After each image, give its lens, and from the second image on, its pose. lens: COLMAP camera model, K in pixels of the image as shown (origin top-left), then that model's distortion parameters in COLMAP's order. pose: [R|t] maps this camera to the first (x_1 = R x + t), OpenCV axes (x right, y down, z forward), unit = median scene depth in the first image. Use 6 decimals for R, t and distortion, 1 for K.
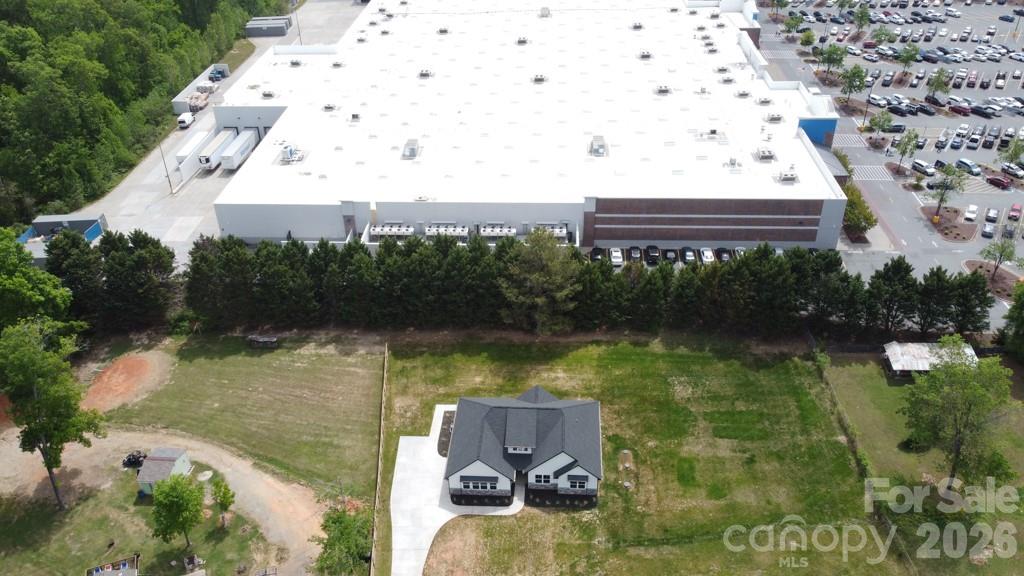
lens RADIAL K [[762.8, 0, 512.4], [0, 762.8, 294.4], [0, 0, 1]] dist [-0.007767, -0.005812]
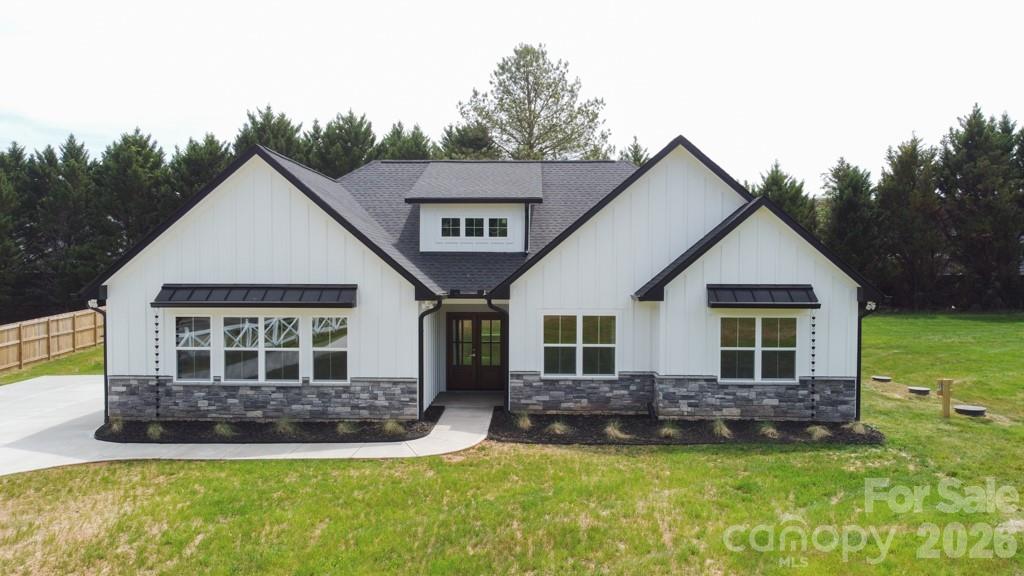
lens RADIAL K [[762.8, 0, 512.4], [0, 762.8, 294.4], [0, 0, 1]] dist [-0.007767, -0.005812]
pose [[0.999208, 0.017352, 0.035797, 0.015203], [0.005173, 0.835528, -0.549423, 0.372193], [-0.039443, 0.549173, 0.834777, 0.890264]]
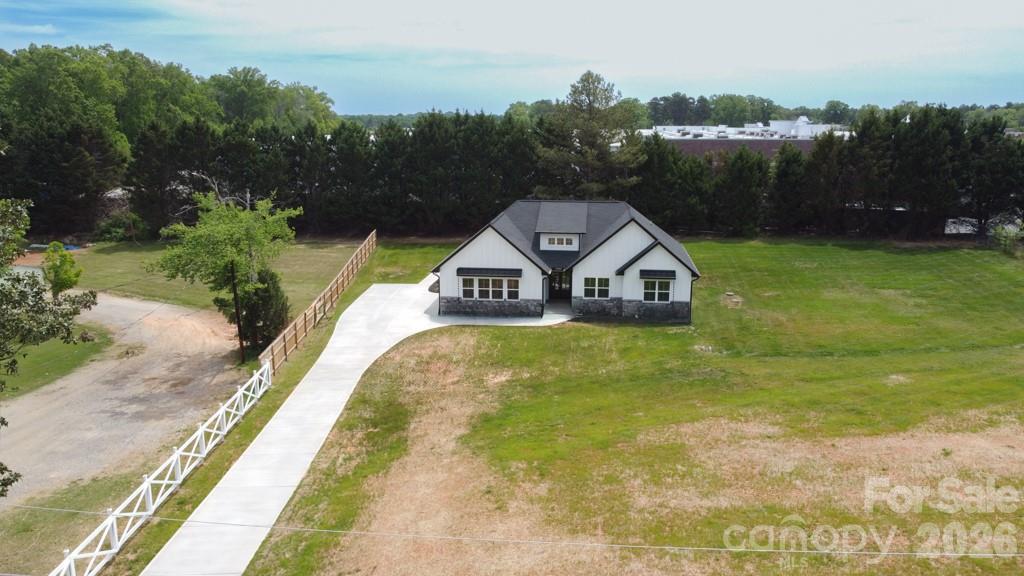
lens RADIAL K [[762.8, 0, 512.4], [0, 762.8, 294.4], [0, 0, 1]] dist [-0.007767, -0.005812]
pose [[0.998213, 0.028449, -0.052544, 0.006001], [-0.046005, 0.927079, -0.372032, 0.510261], [0.038129, 0.373785, 0.926731, 0.486472]]
